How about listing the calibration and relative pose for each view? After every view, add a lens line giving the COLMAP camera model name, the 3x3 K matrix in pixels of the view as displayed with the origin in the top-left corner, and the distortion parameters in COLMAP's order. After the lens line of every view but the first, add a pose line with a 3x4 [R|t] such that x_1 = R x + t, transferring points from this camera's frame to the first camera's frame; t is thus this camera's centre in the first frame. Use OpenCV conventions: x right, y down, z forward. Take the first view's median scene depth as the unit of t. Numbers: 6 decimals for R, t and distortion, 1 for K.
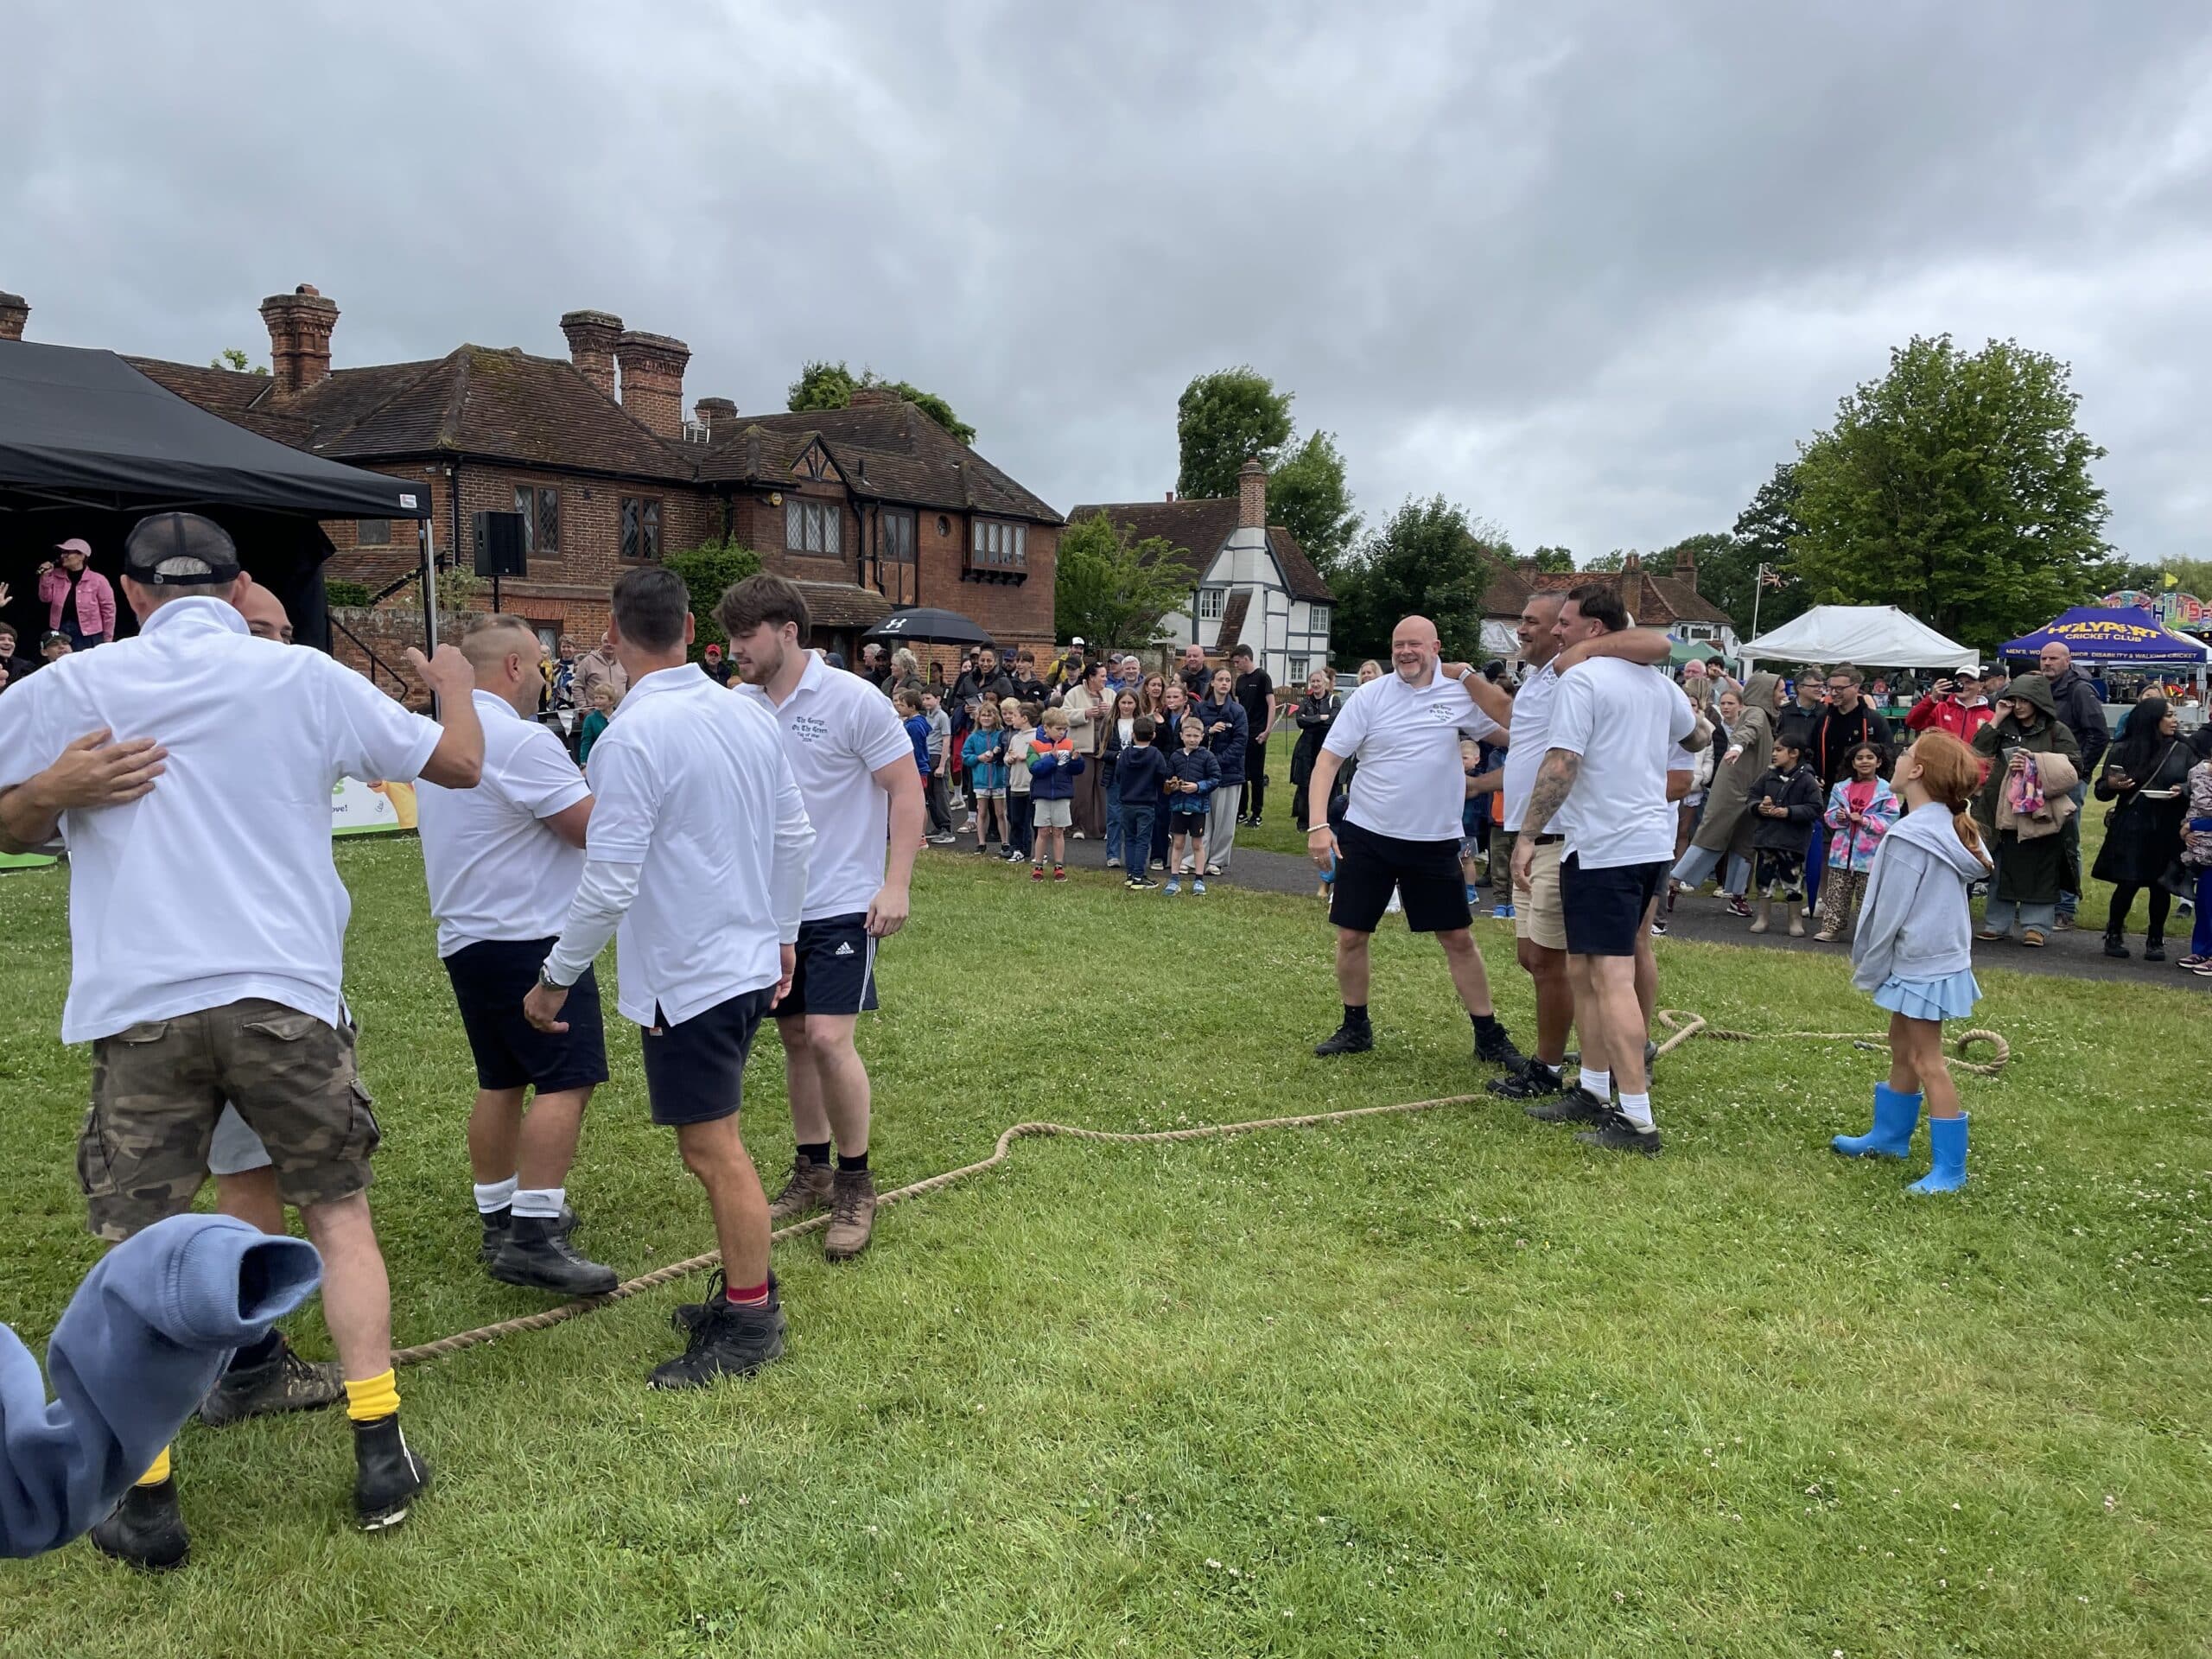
lens RADIAL K [[1664.1, 0, 1094.3], [0, 1664.1, 835.3], [0, 0, 1]] dist [0.092965, -0.110290]
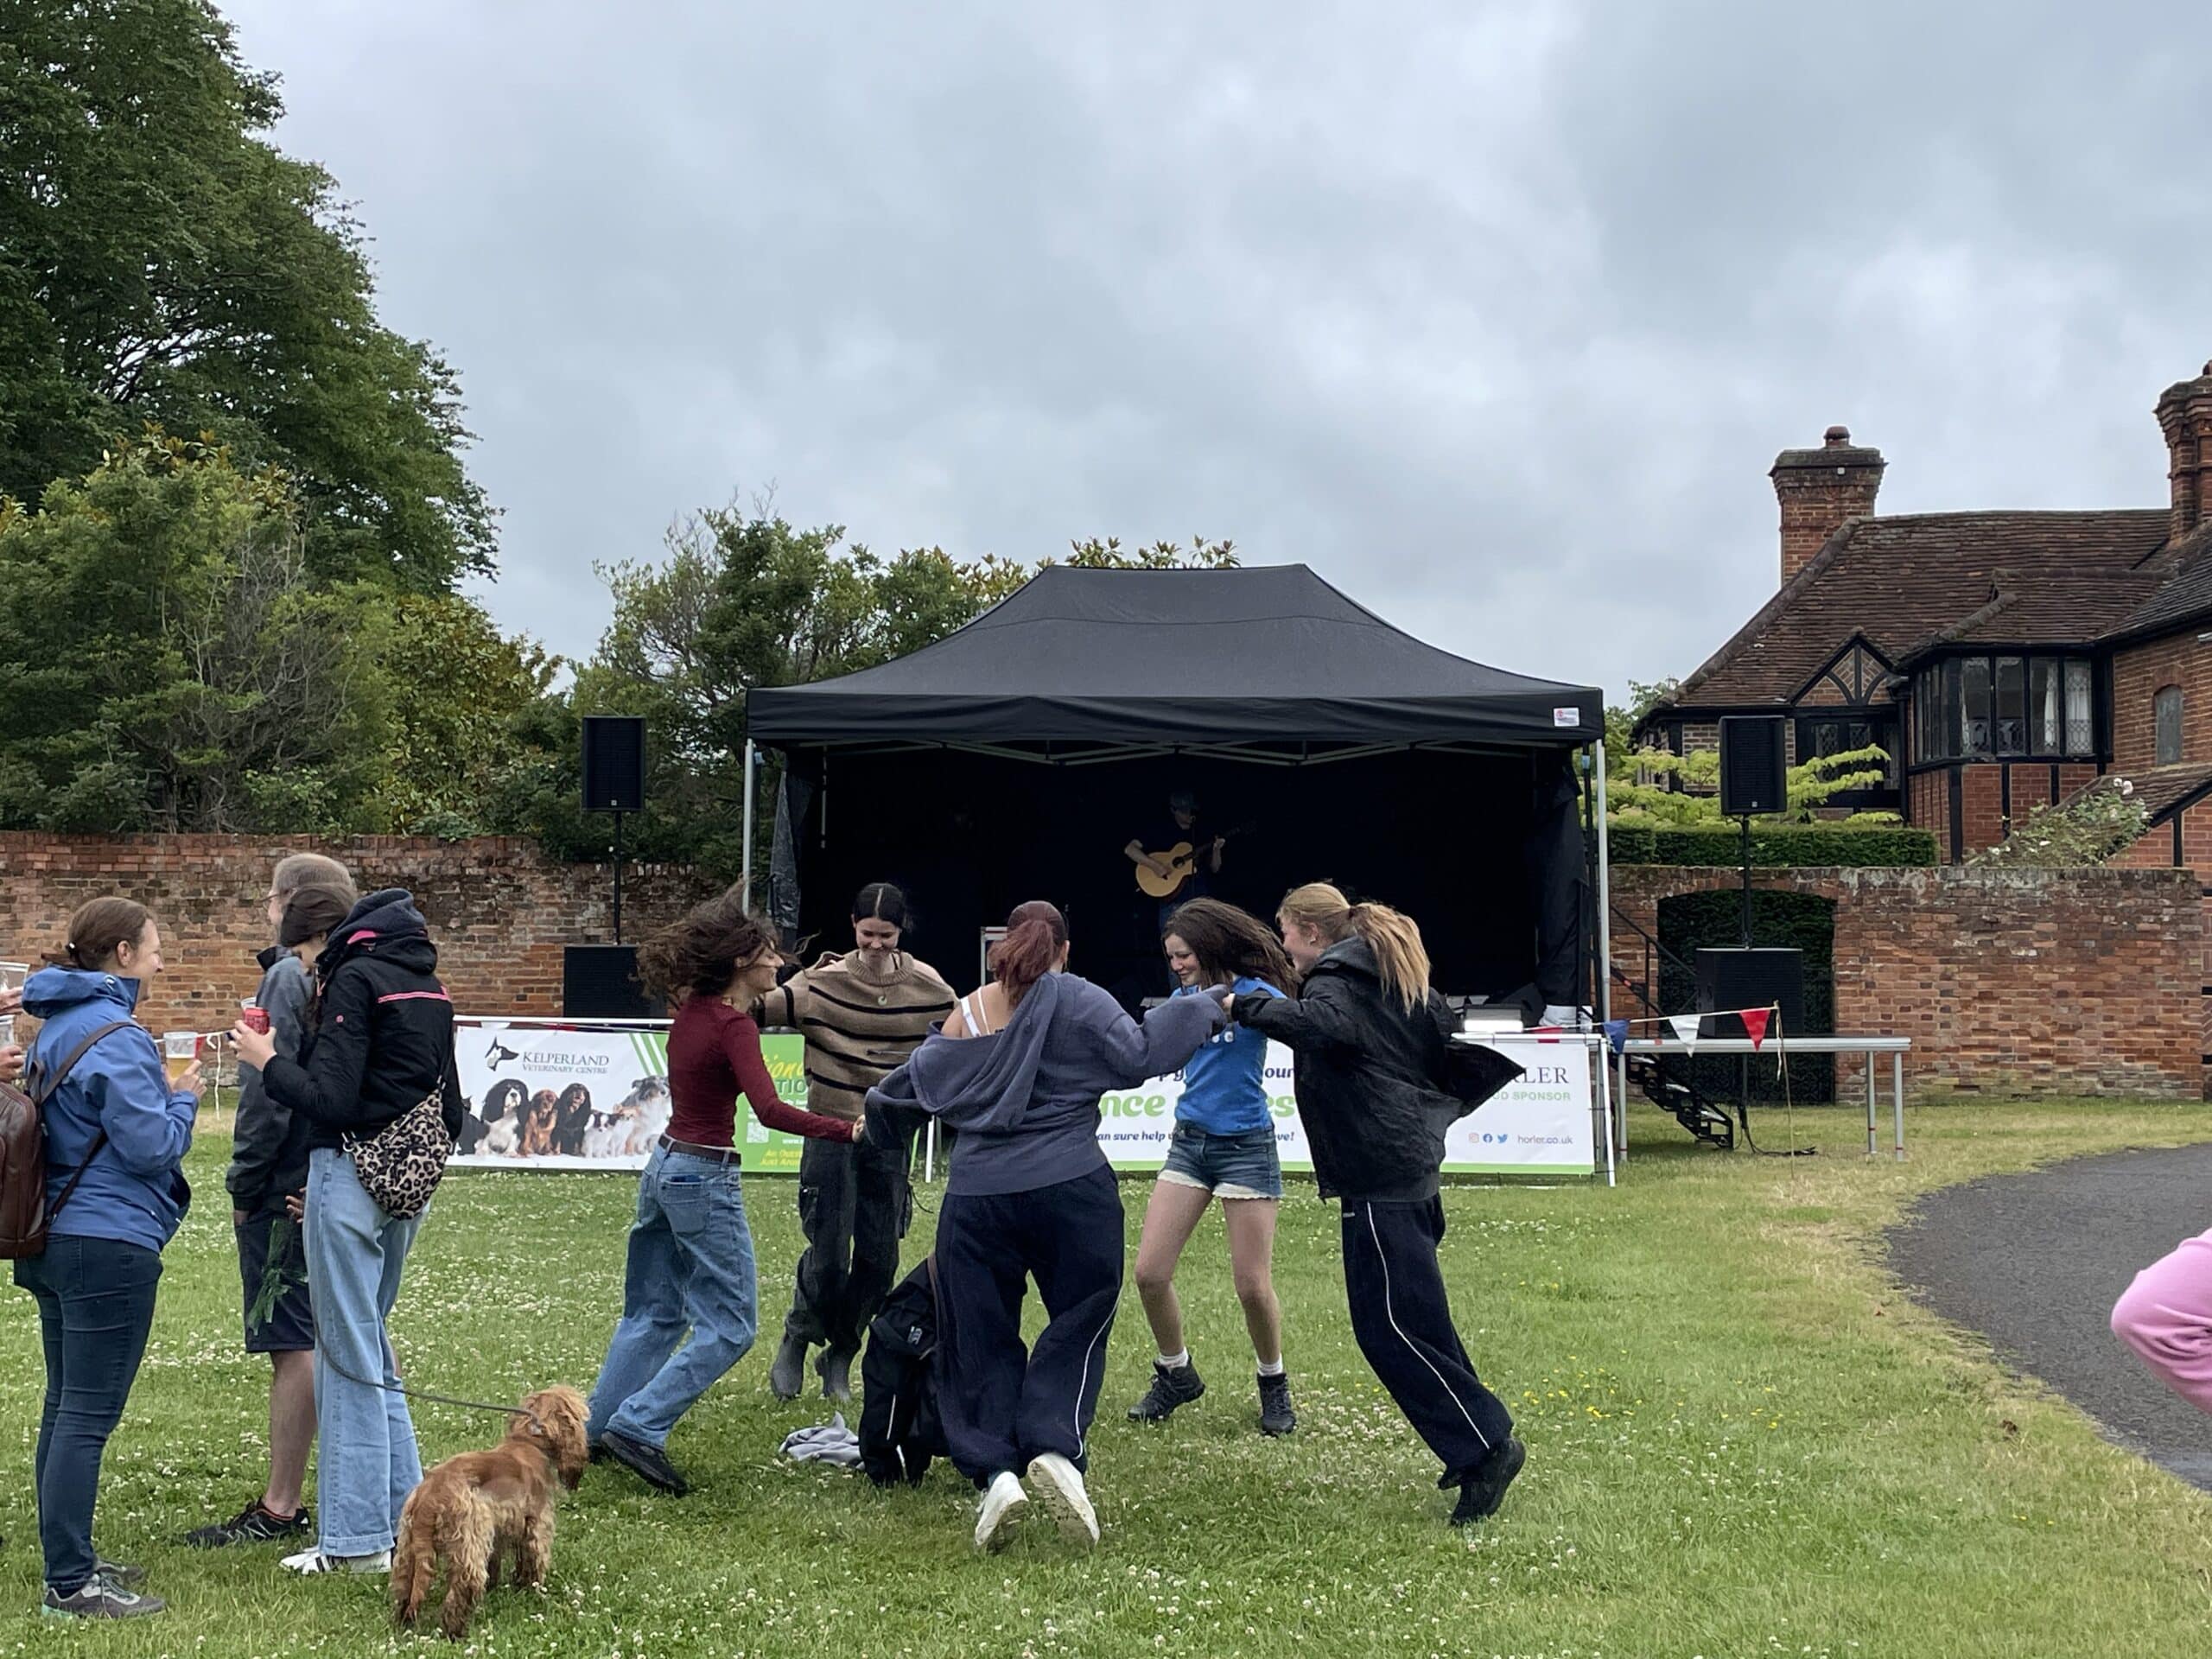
lens RADIAL K [[2992.7, 0, 1123.1], [0, 2992.7, 820.3], [0, 0, 1]] dist [0.058343, 0.000000]
pose [[0.525435, -0.047154, -0.849526, 0.253009], [-0.082824, 0.990886, -0.106228, -0.003268], [0.846793, 0.126177, 0.516741, 0.094199]]
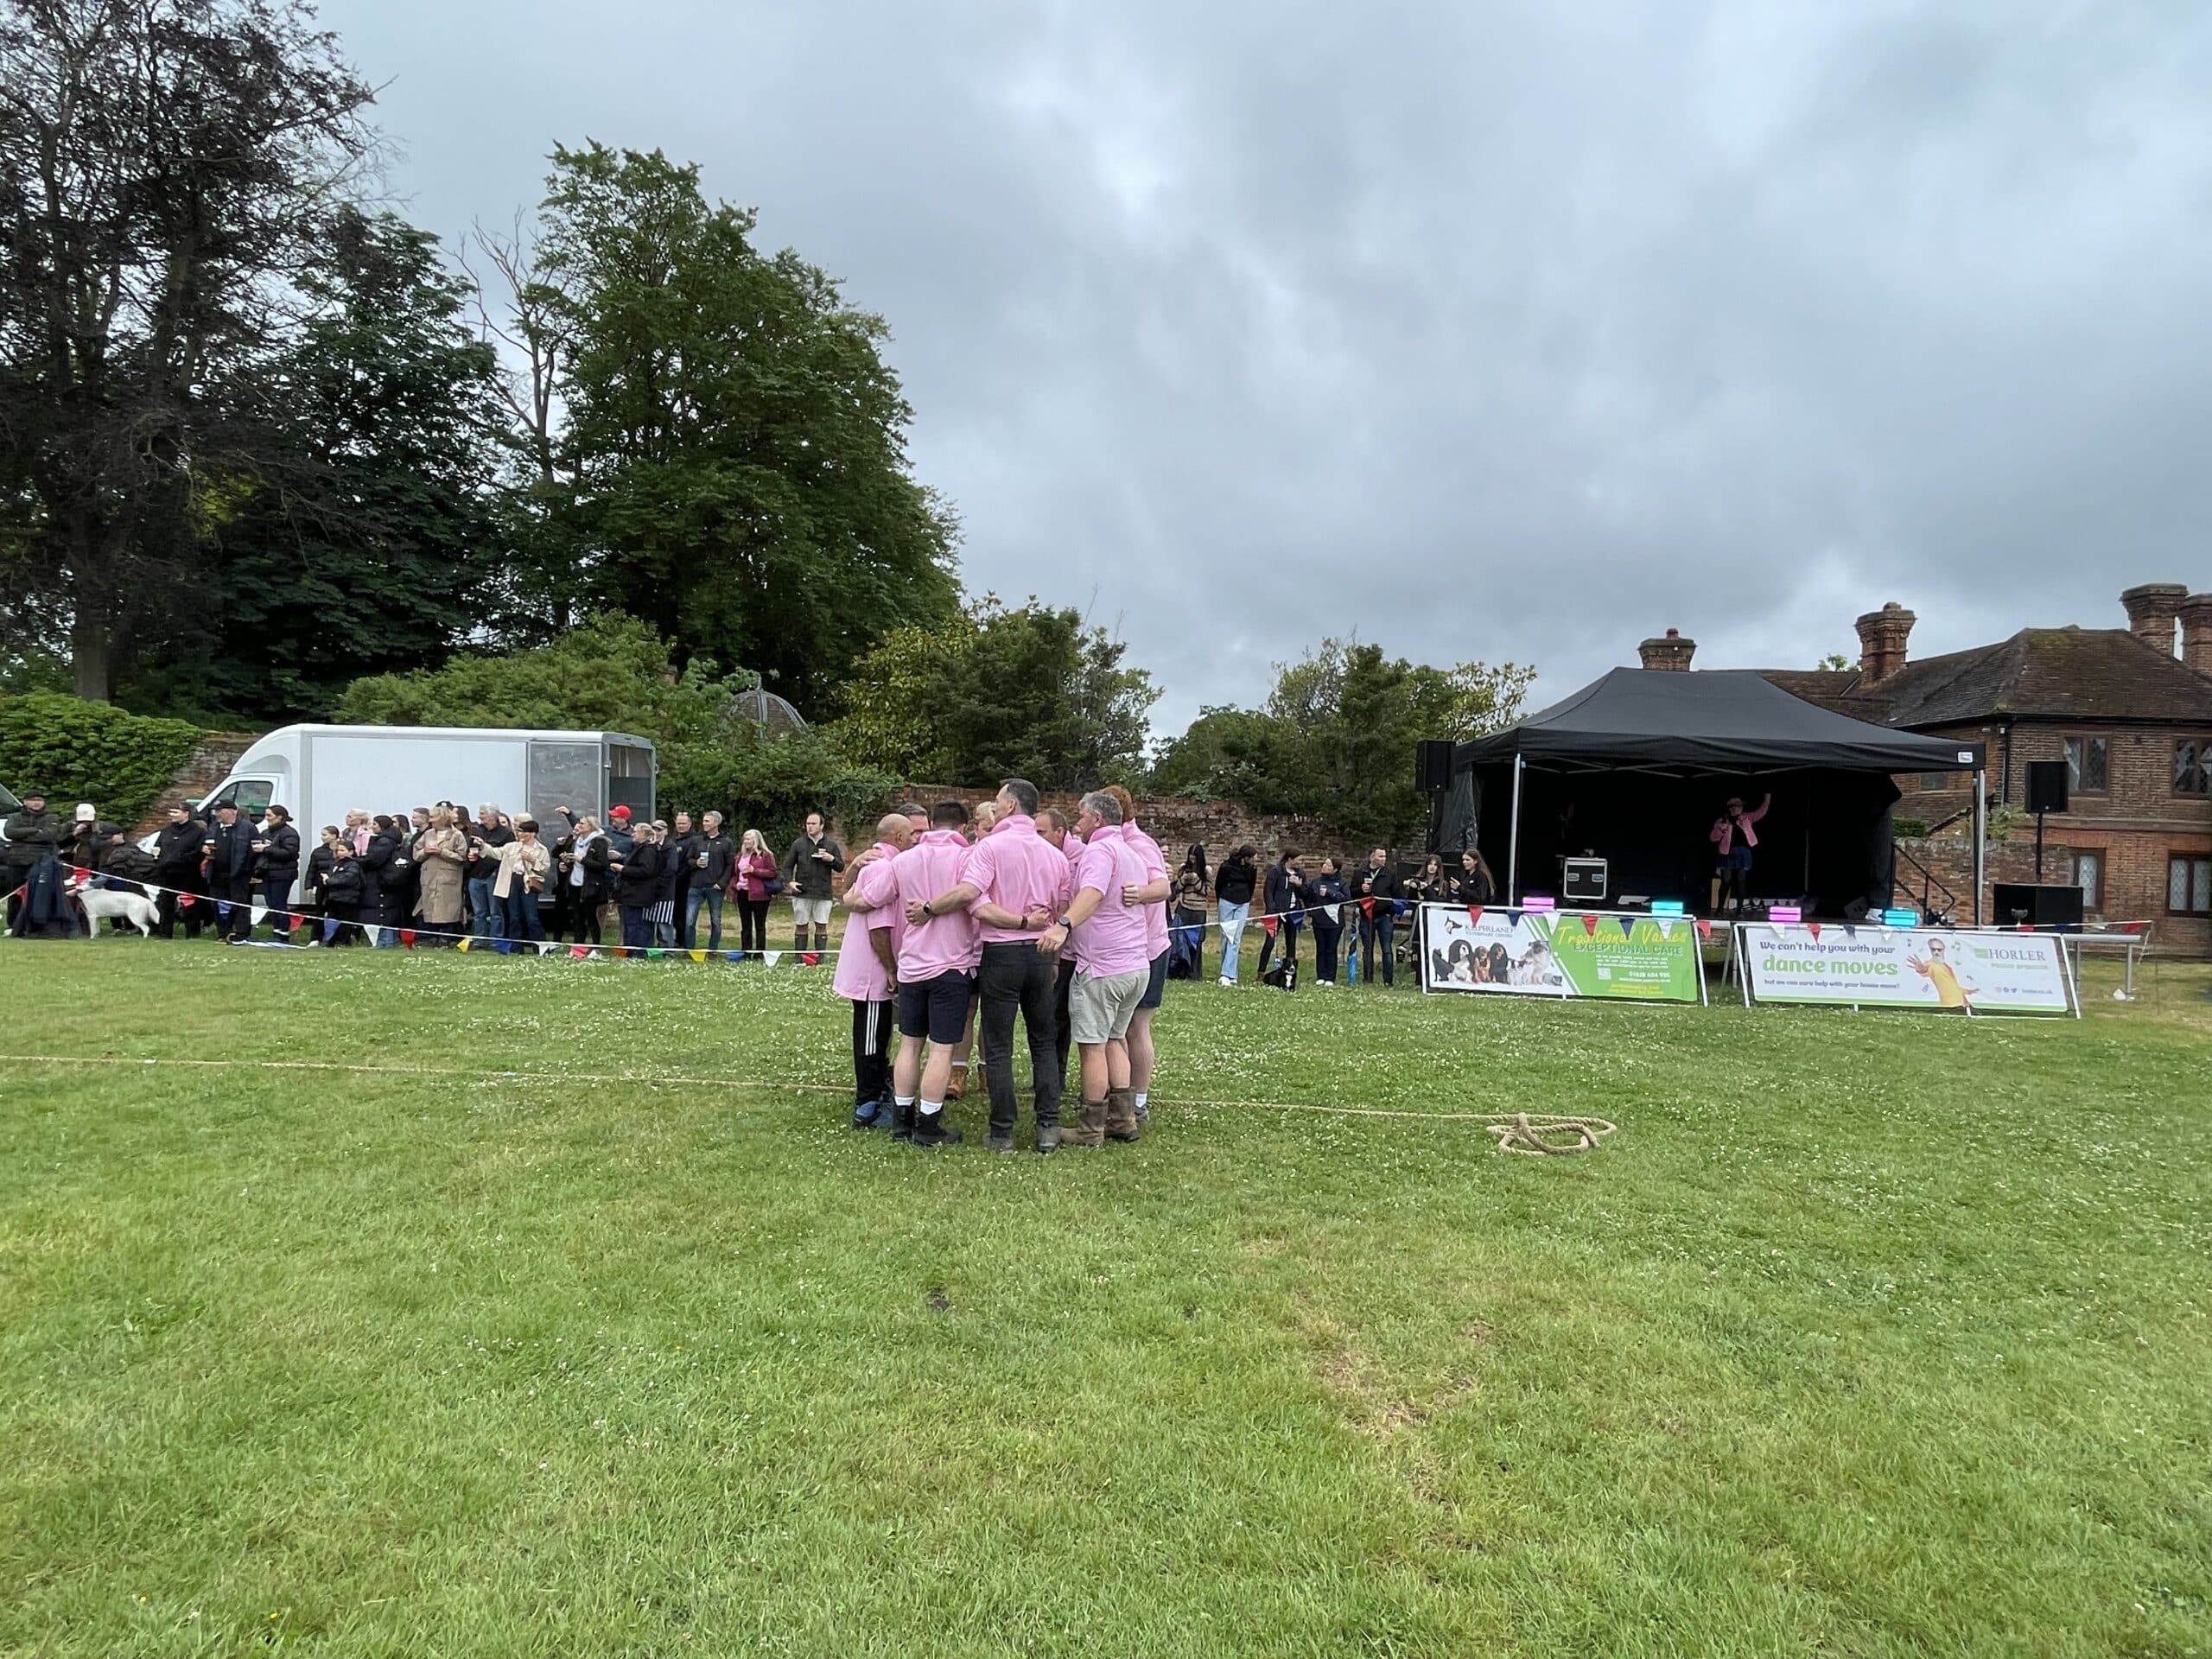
lens RADIAL K [[1217.5, 0, 1105.7], [0, 1217.5, 841.3], [0, 0, 1]] dist [-0.000015, -0.001510]
pose [[0.545579, 0.004049, -0.838050, 0.008934], [-0.113465, 0.991138, -0.069078, 0.003038], [0.830343, 0.132777, 0.541203, -0.023861]]
